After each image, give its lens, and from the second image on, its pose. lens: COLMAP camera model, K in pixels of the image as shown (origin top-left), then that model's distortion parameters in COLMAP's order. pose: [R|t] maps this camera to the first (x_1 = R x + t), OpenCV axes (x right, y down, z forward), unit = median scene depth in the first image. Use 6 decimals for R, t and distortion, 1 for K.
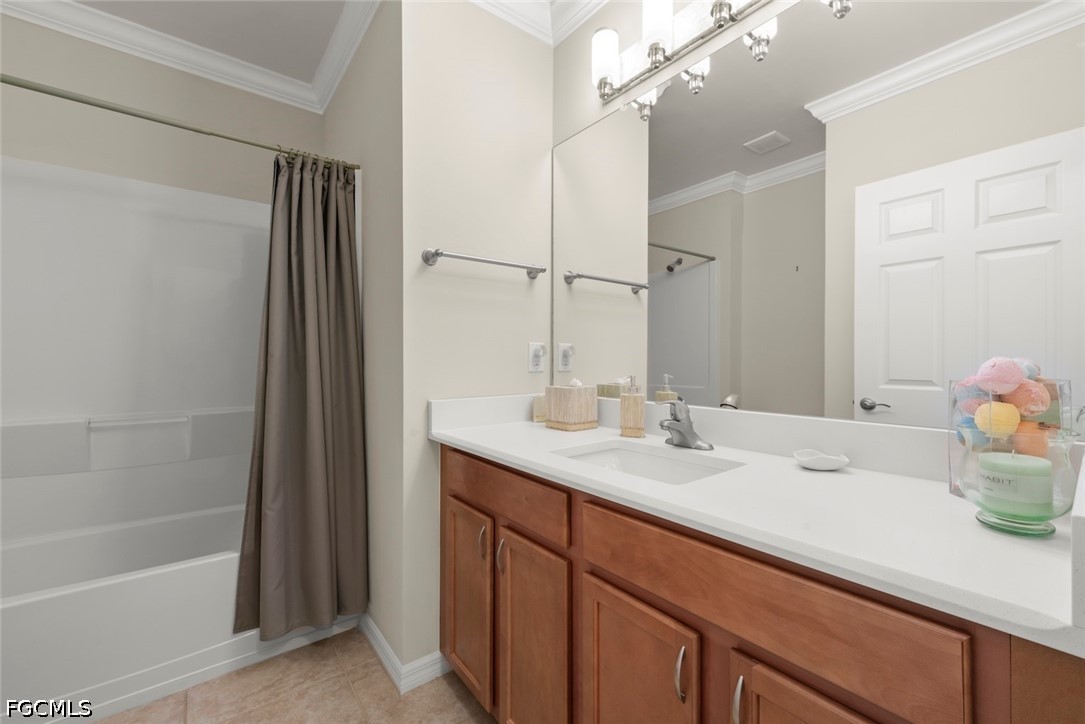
lens RADIAL K [[431.7, 0, 565.1], [0, 431.7, 361.5], [0, 0, 1]] dist [-0.000474, -0.000099]
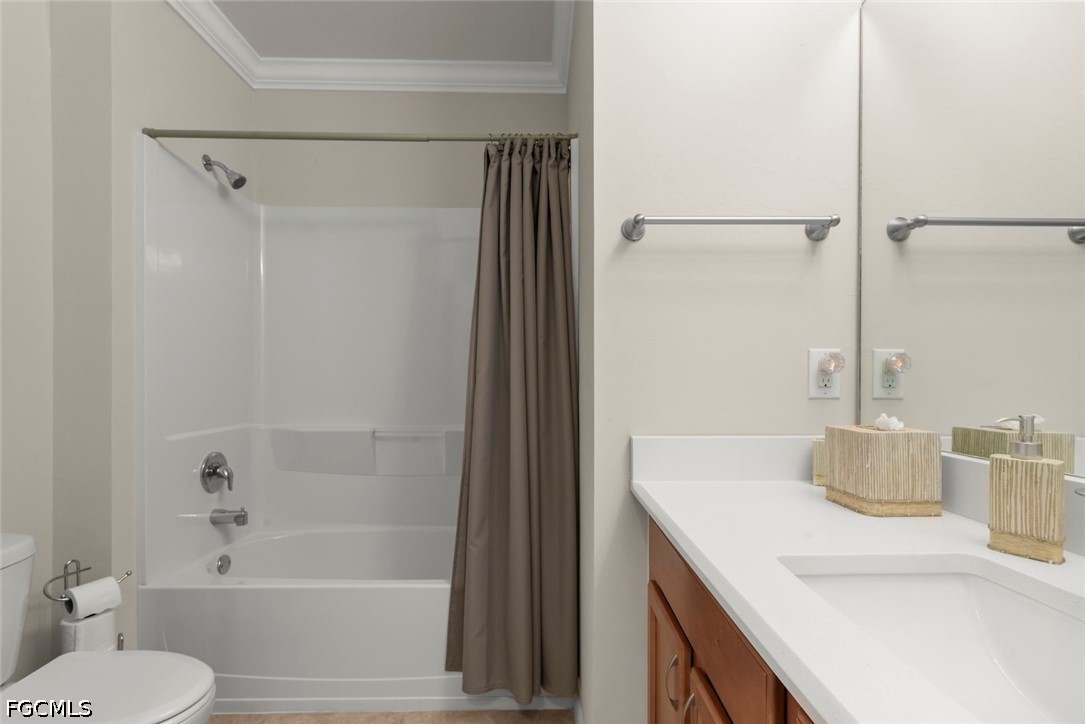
lens RADIAL K [[521.1, 0, 543.4], [0, 521.1, 377.3], [0, 0, 1]] dist [0.003290, 0.000595]
pose [[0.776769, 0.004669, -0.629768, 0.095289], [-0.005188, 0.999986, 0.001015, -0.003961], [0.629764, 0.002479, 0.776783, 0.237918]]
